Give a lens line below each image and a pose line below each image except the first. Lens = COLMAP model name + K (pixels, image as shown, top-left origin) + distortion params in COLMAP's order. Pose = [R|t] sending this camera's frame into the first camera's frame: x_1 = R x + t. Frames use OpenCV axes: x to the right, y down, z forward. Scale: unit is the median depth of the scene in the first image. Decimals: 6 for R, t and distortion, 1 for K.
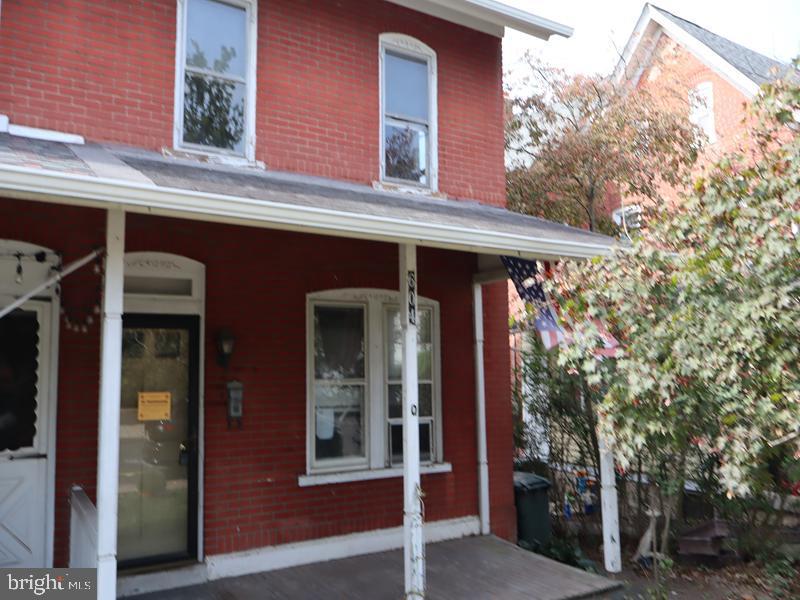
lens RADIAL K [[680.2, 0, 396.6], [0, 680.2, 294.5], [0, 0, 1]] dist [-0.011654, 0.000430]
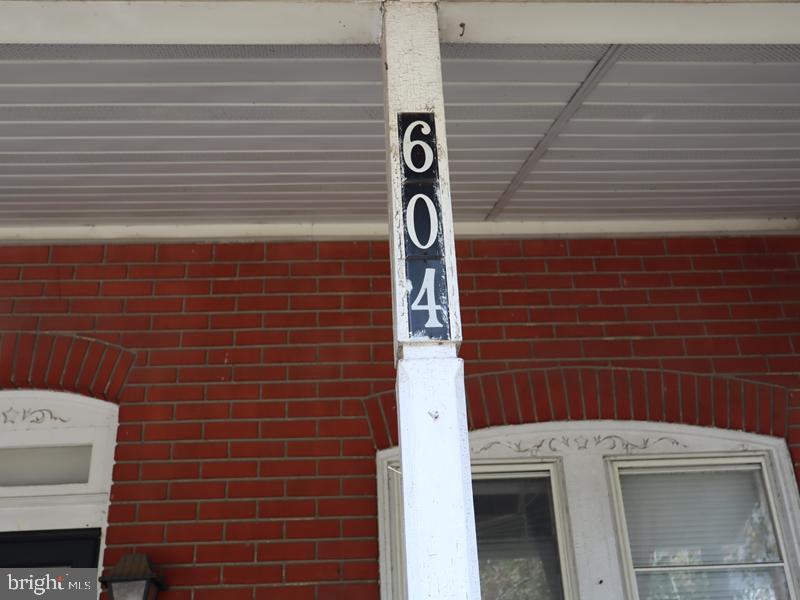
lens RADIAL K [[816.3, 0, 396.7], [0, 816.3, 347.1], [0, 0, 1]] dist [-0.009629, 0.000000]
pose [[0.880565, -0.219358, -0.420105, 0.087139], [0.088555, 0.946980, -0.308848, 0.091947], [0.465579, 0.234758, 0.853302, 0.643694]]
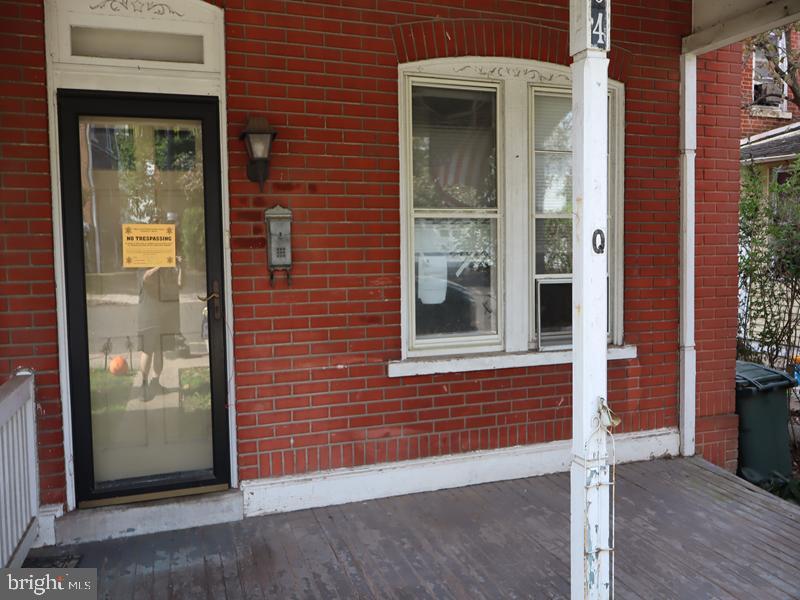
lens RADIAL K [[680.2, 0, 405.4], [0, 680.2, 292.7], [0, 0, 1]] dist [-0.011654, 0.000430]
pose [[0.981072, 0.015070, -0.193058, -0.009755], [0.020812, 0.982987, 0.182492, 0.093400], [0.192524, -0.183056, 0.964067, 0.419961]]
